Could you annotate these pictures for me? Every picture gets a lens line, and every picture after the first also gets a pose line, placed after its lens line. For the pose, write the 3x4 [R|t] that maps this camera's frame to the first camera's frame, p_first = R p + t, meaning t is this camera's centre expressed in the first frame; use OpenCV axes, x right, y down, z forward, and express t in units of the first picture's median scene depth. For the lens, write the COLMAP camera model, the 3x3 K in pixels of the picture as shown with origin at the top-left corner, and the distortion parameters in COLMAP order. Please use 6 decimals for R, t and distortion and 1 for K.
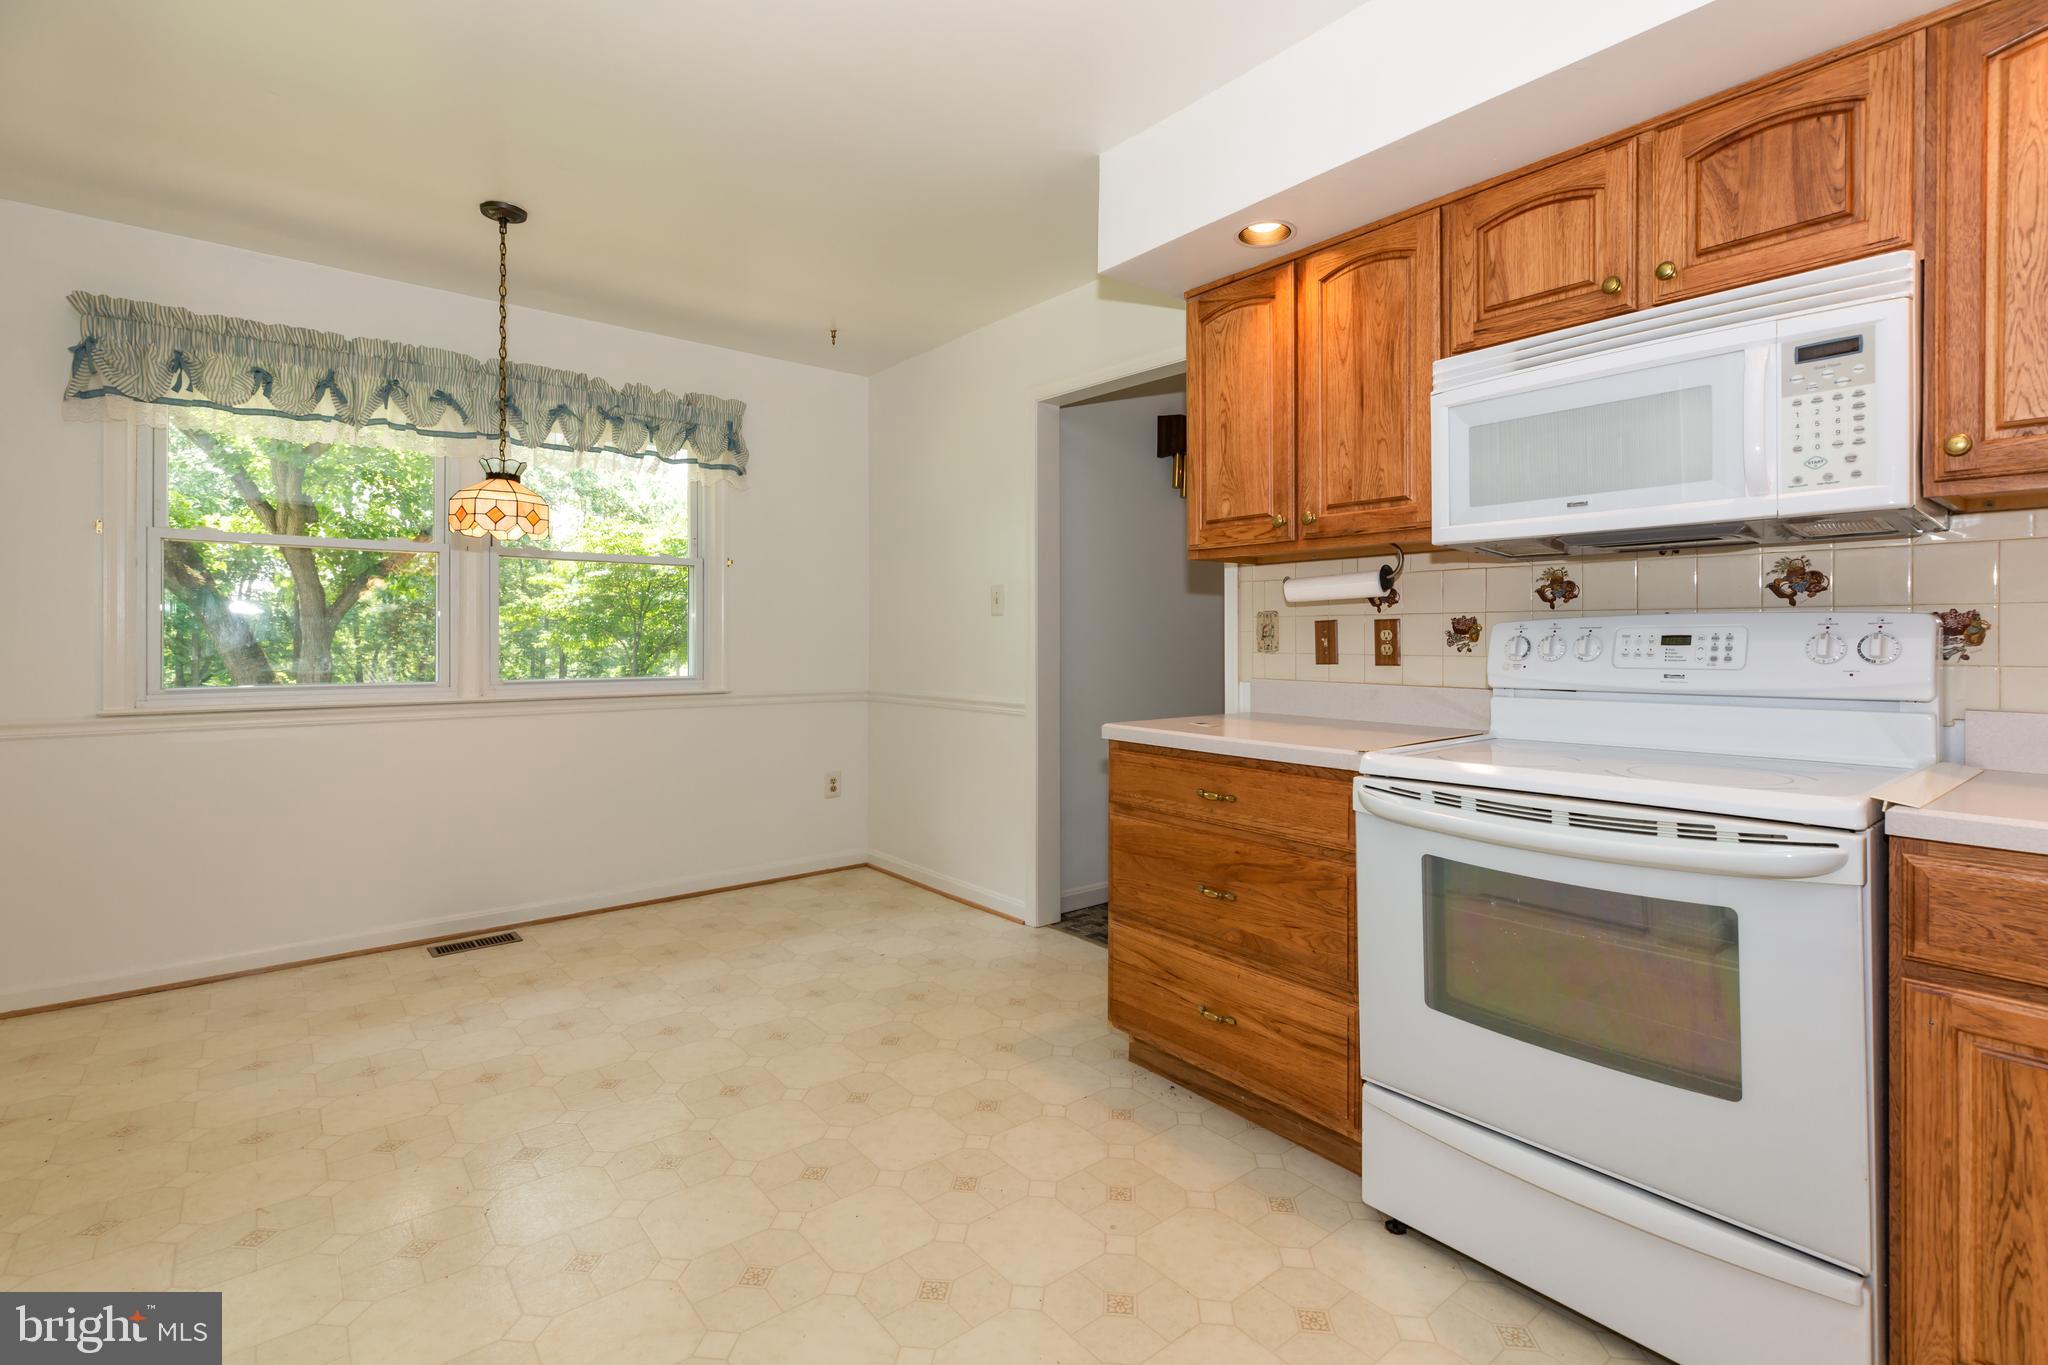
lens RADIAL K [[943.4, 0, 980.0], [0, 943.4, 629.6], [0, 0, 1]] dist [0.003055, 0.000687]
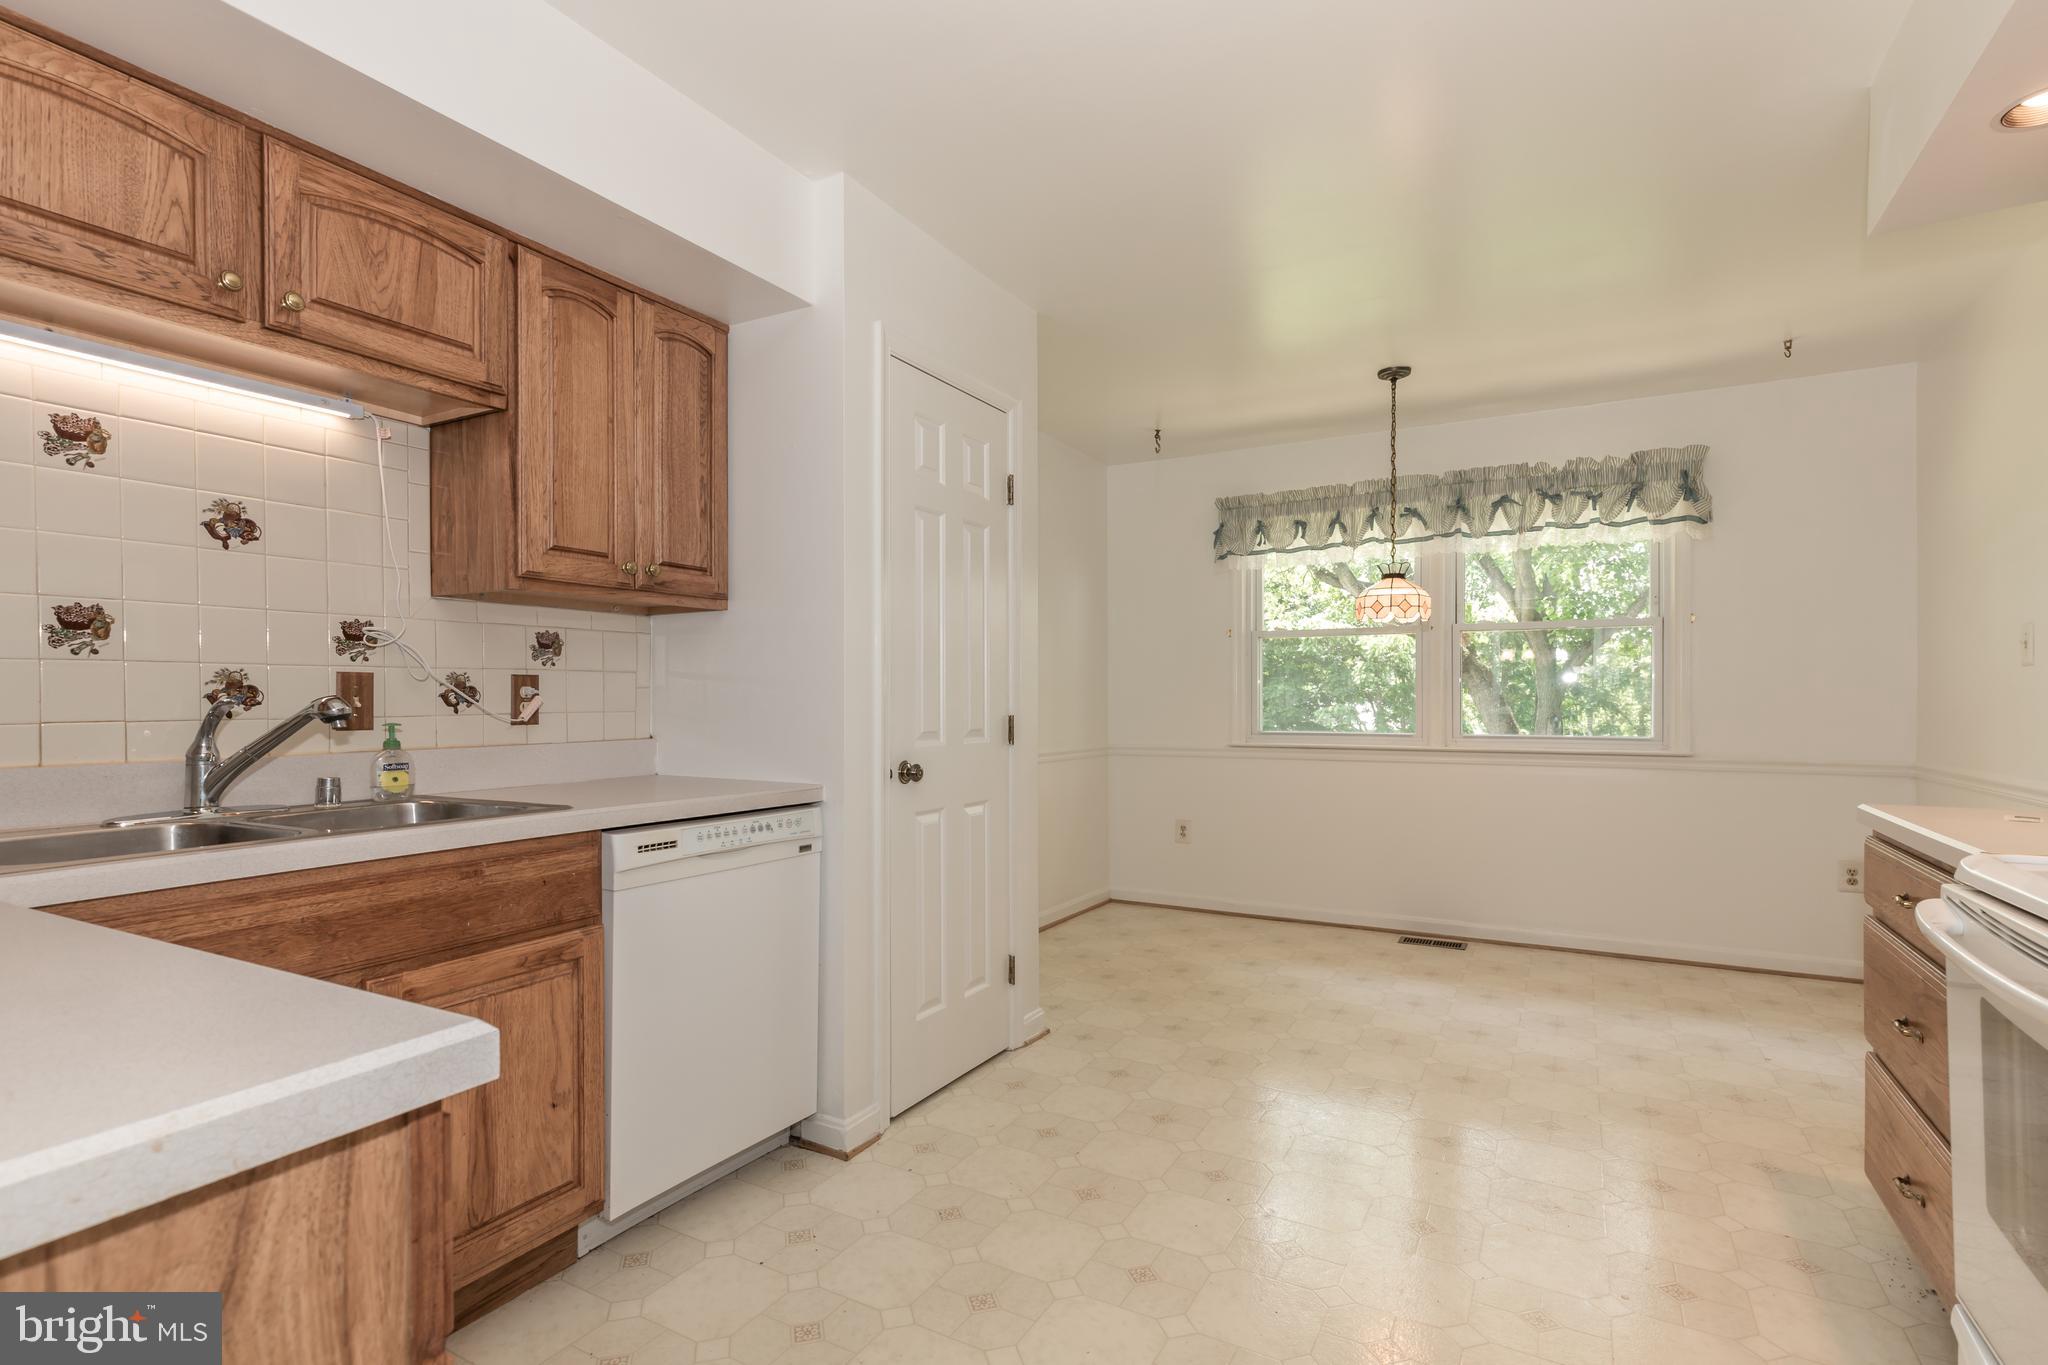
lens RADIAL K [[943.4, 0, 1009.1], [0, 943.4, 696.3], [0, 0, 1]] dist [0.003055, 0.000687]
pose [[0.356965, -0.006236, -0.934097, 0.484247], [0.011865, 0.999927, -0.002141, 0.000930], [0.934042, -0.010319, 0.357014, 0.032320]]
